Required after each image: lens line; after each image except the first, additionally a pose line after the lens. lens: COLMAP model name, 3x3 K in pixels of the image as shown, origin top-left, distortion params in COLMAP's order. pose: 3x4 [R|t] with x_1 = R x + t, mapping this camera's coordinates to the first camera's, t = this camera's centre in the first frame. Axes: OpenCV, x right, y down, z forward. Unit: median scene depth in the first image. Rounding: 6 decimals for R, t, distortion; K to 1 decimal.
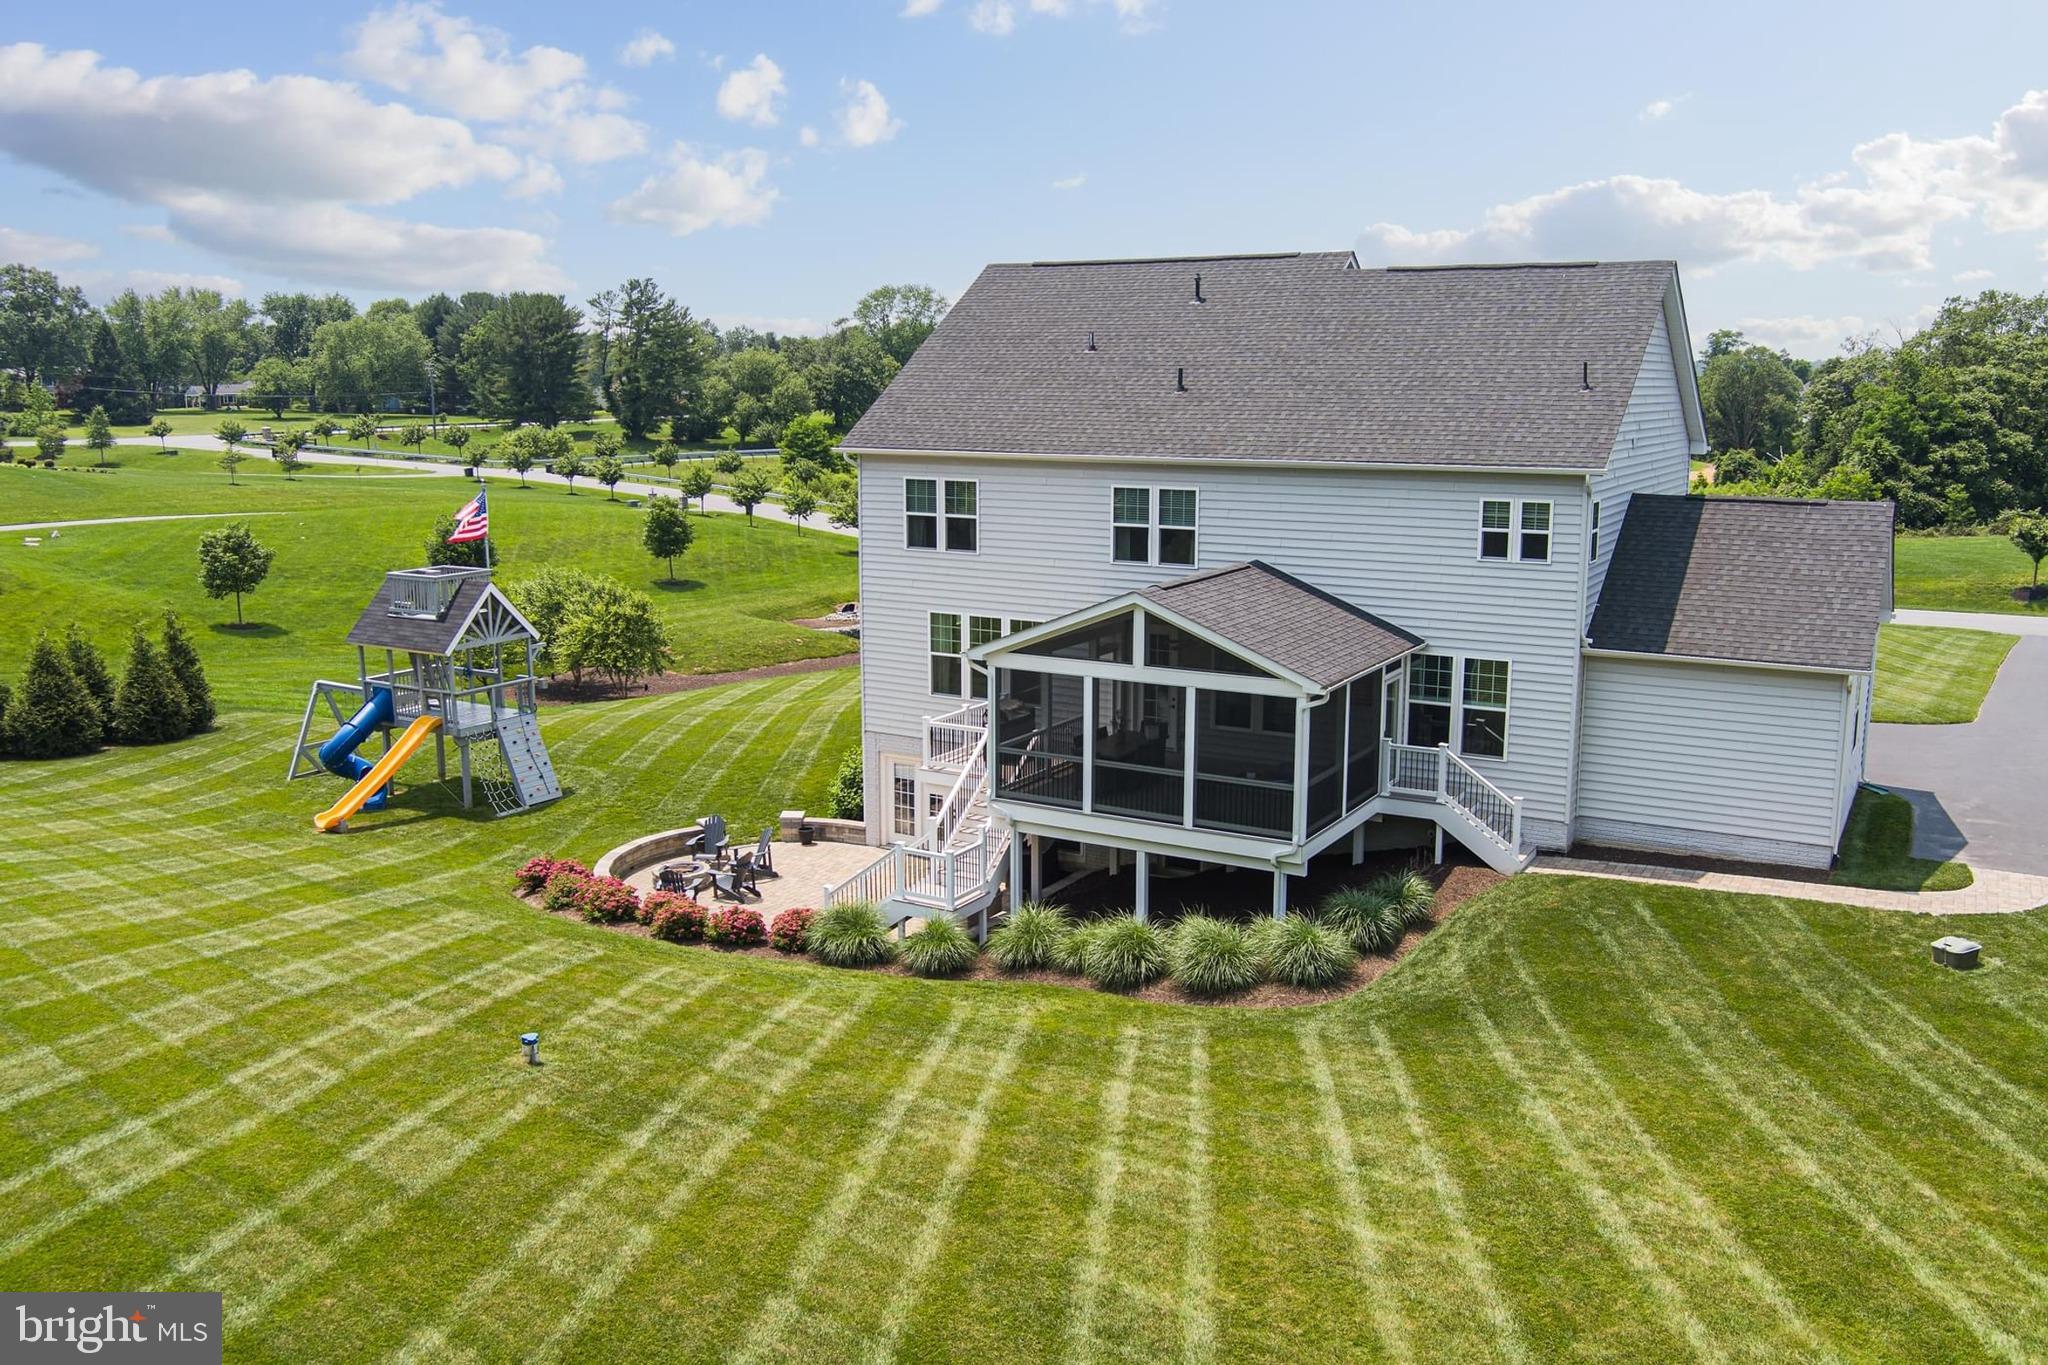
lens RADIAL K [[1663.5, 0, 1024.0], [0, 1663.5, 682.5], [0, 0, 1]] dist [-0.076735, 0.025458]
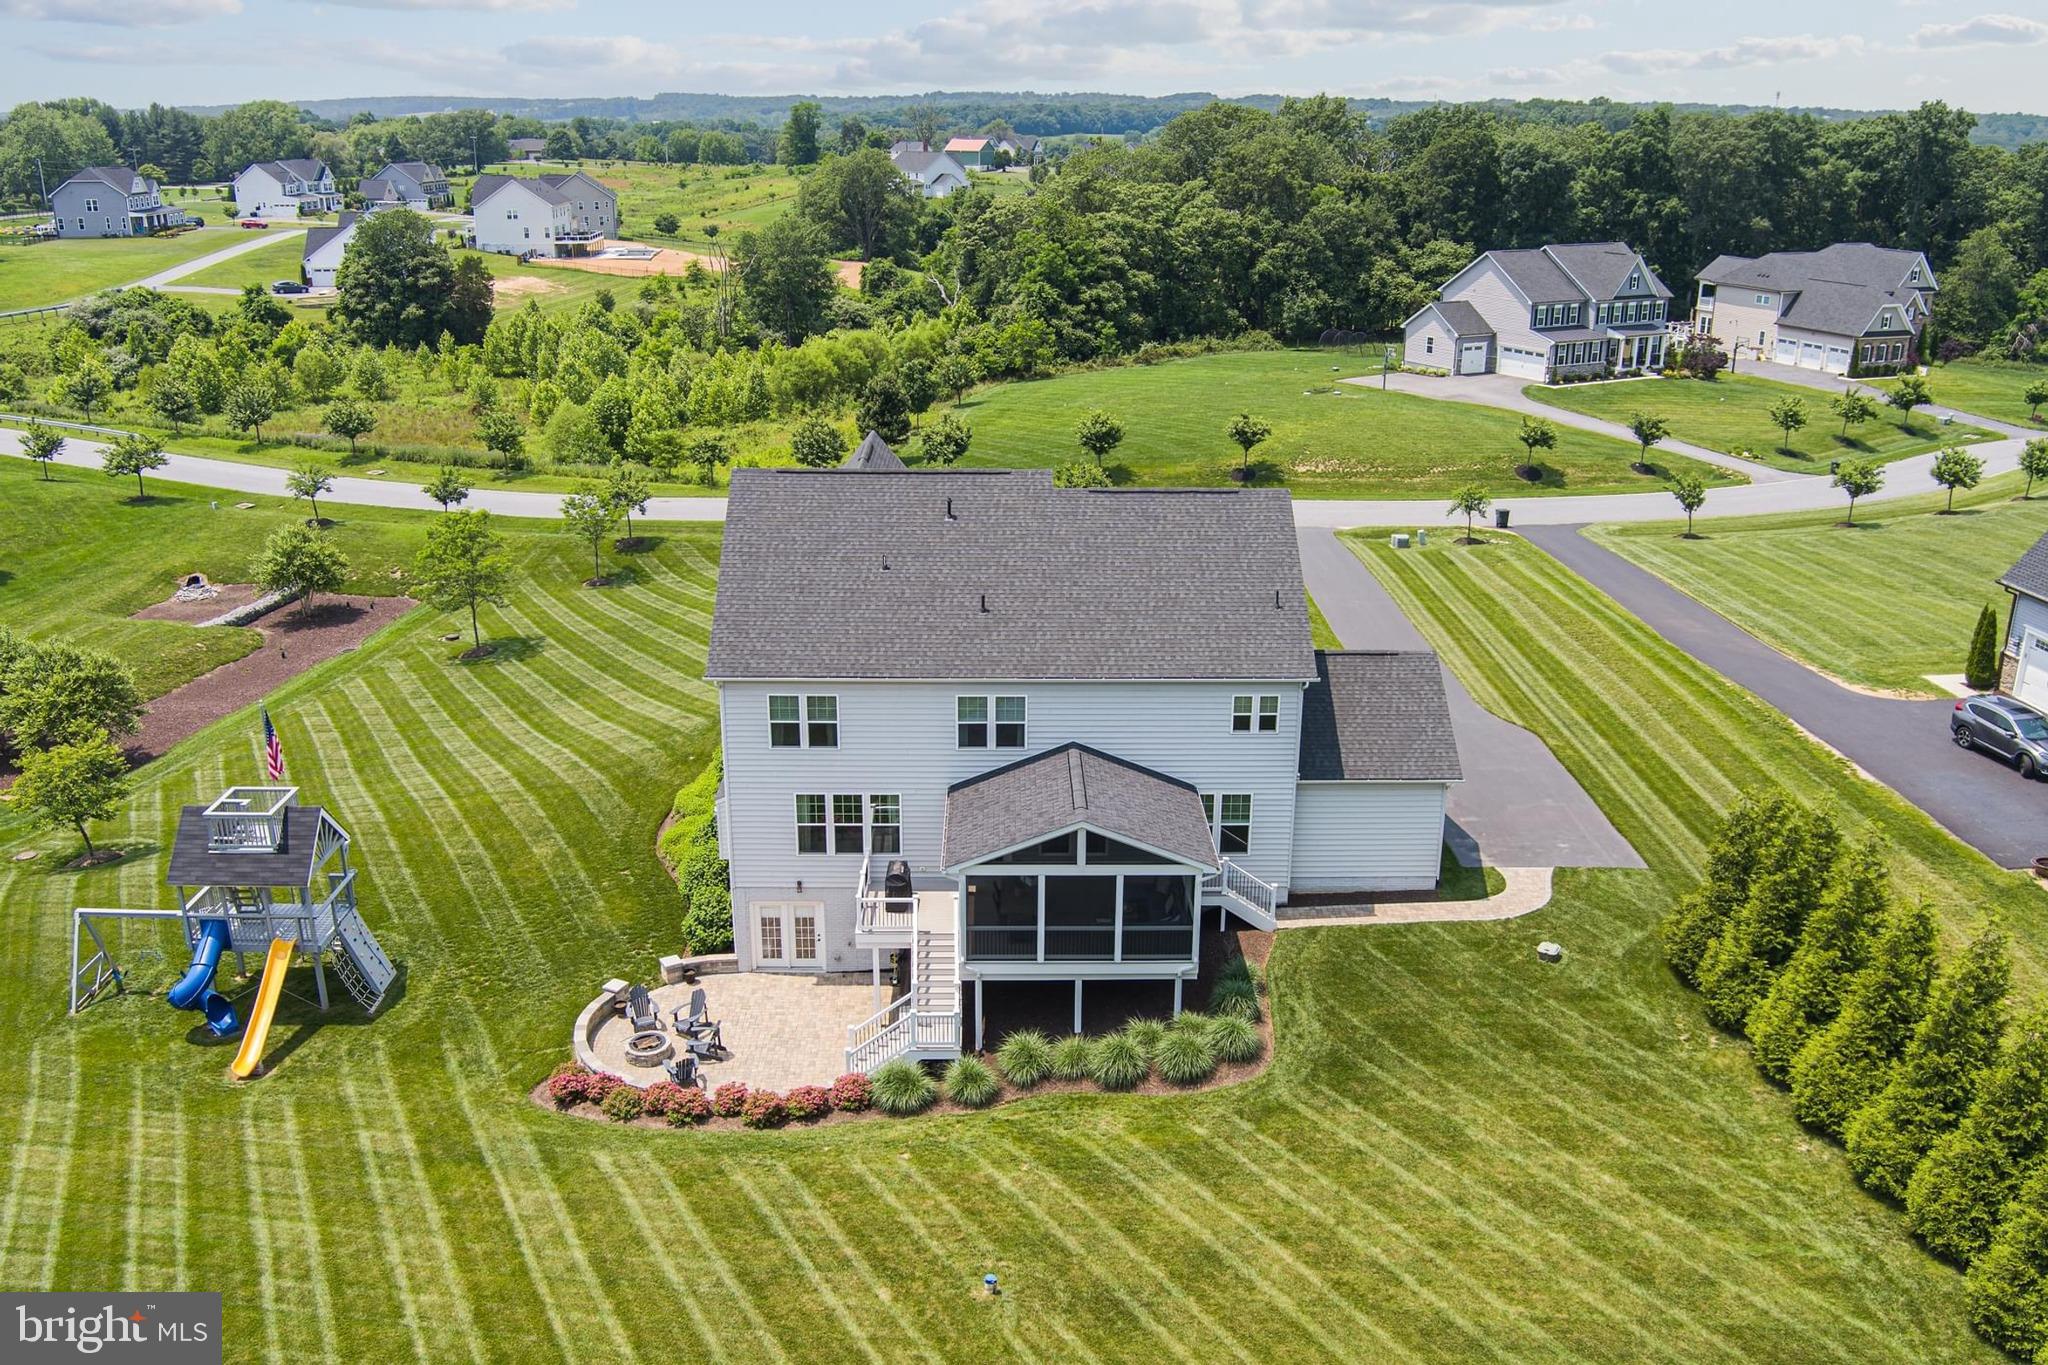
lens RADIAL K [[1663.5, 0, 1024.0], [0, 1663.5, 682.5], [0, 0, 1]] dist [-0.076735, 0.025458]
pose [[0.853070, -0.164808, 0.495085, -0.518255], [0.087657, 0.980590, 0.175386, -0.330767], [-0.514381, -0.106219, 0.850958, -0.155454]]
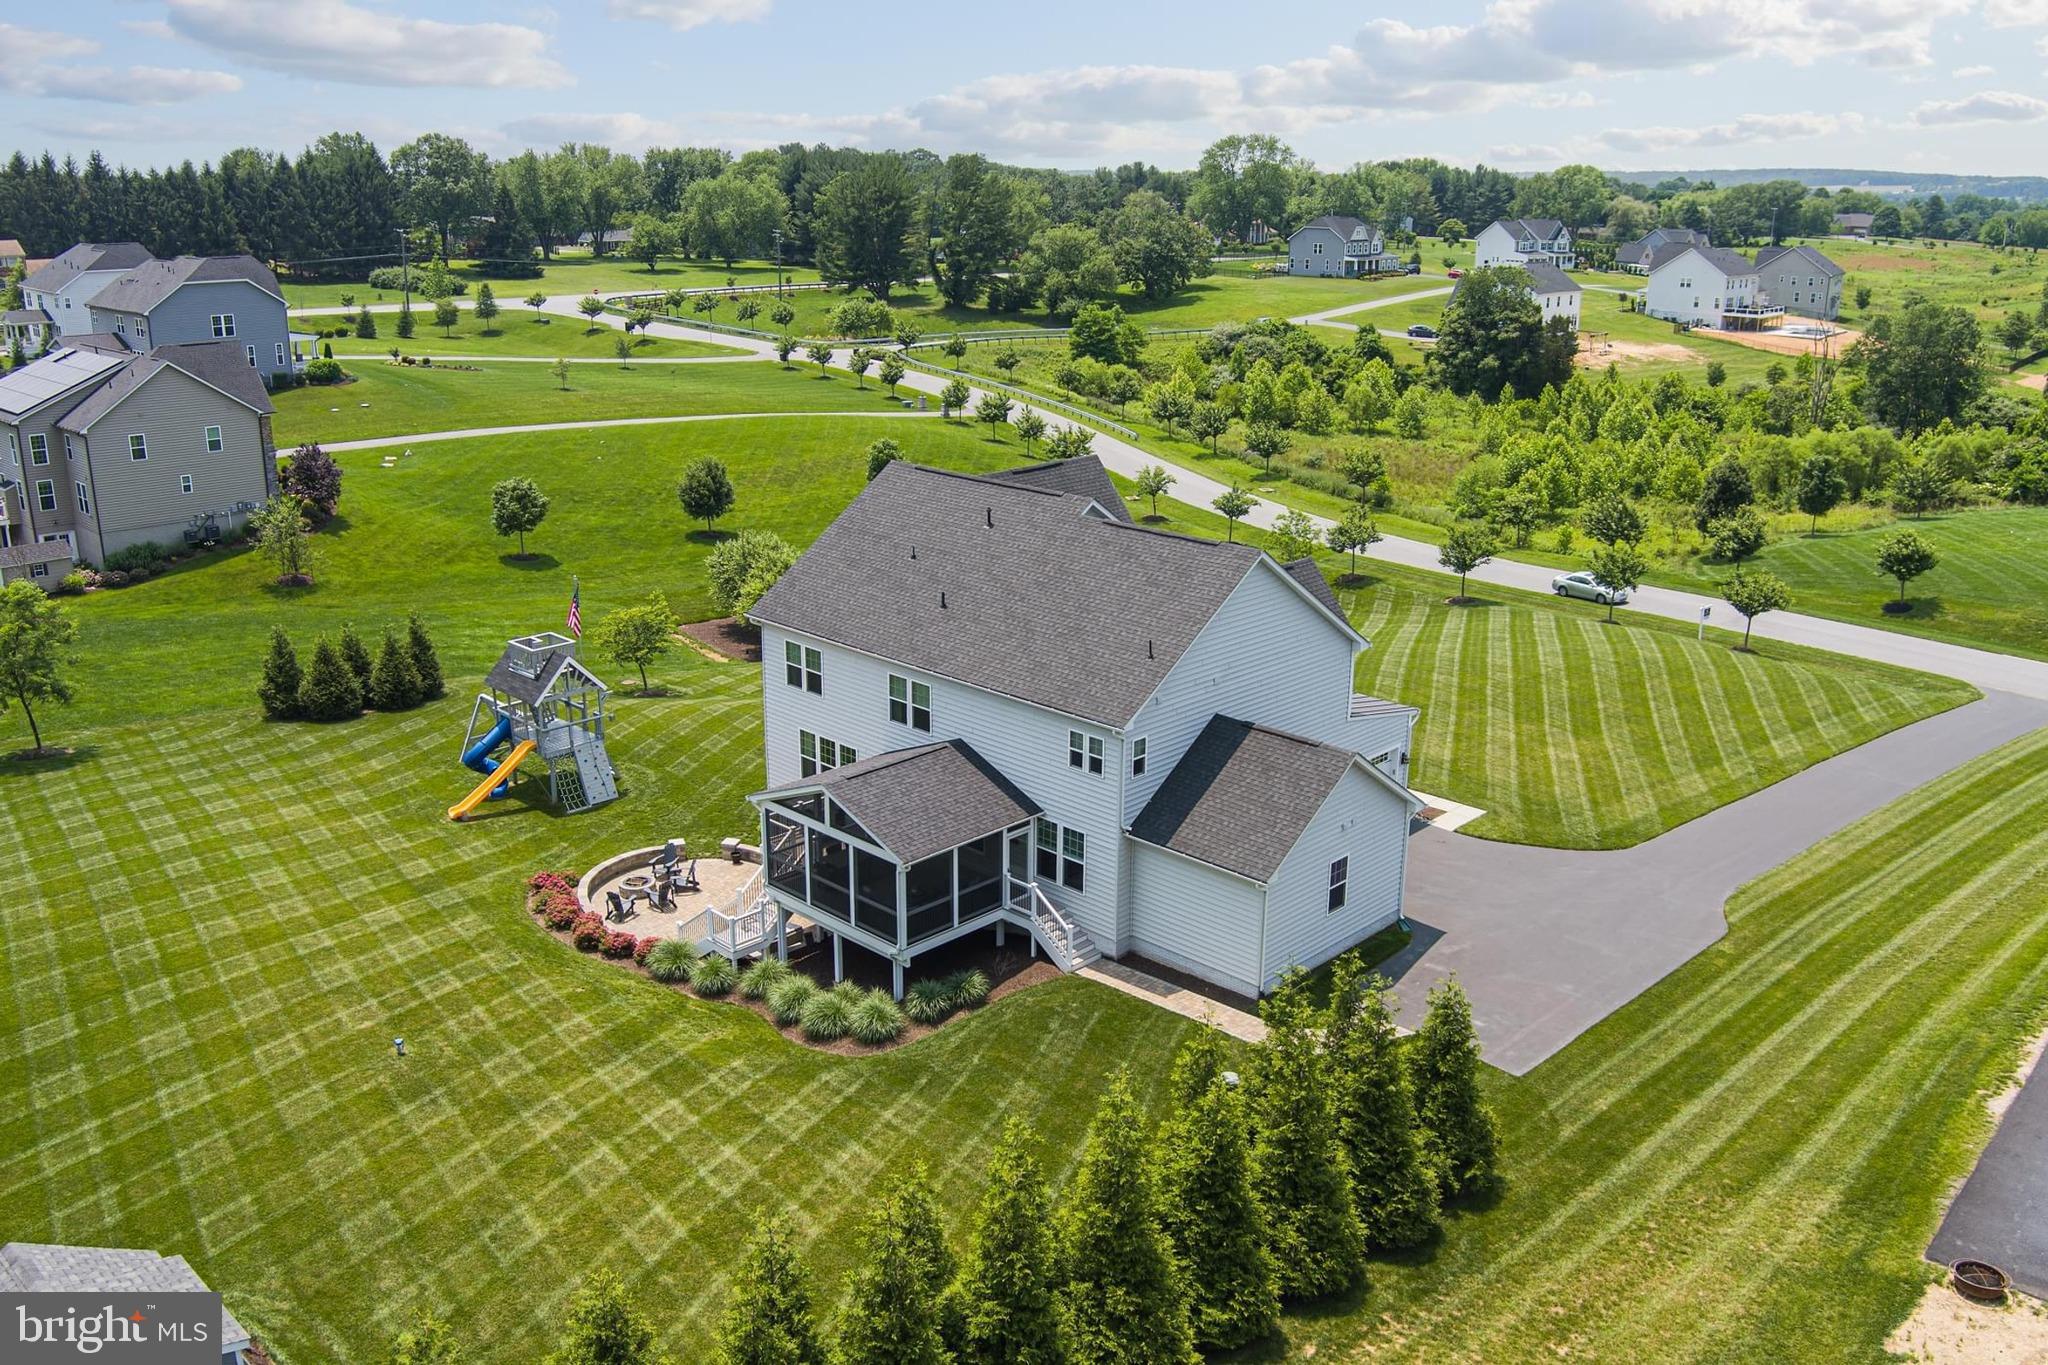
lens RADIAL K [[1663.5, 0, 1024.0], [0, 1663.5, 682.5], [0, 0, 1]] dist [-0.076735, 0.025458]
pose [[0.971597, 0.077840, -0.223474, 0.469498], [-0.051198, 0.991130, 0.122636, -0.276569], [0.231038, -0.107711, 0.966964, -0.395018]]
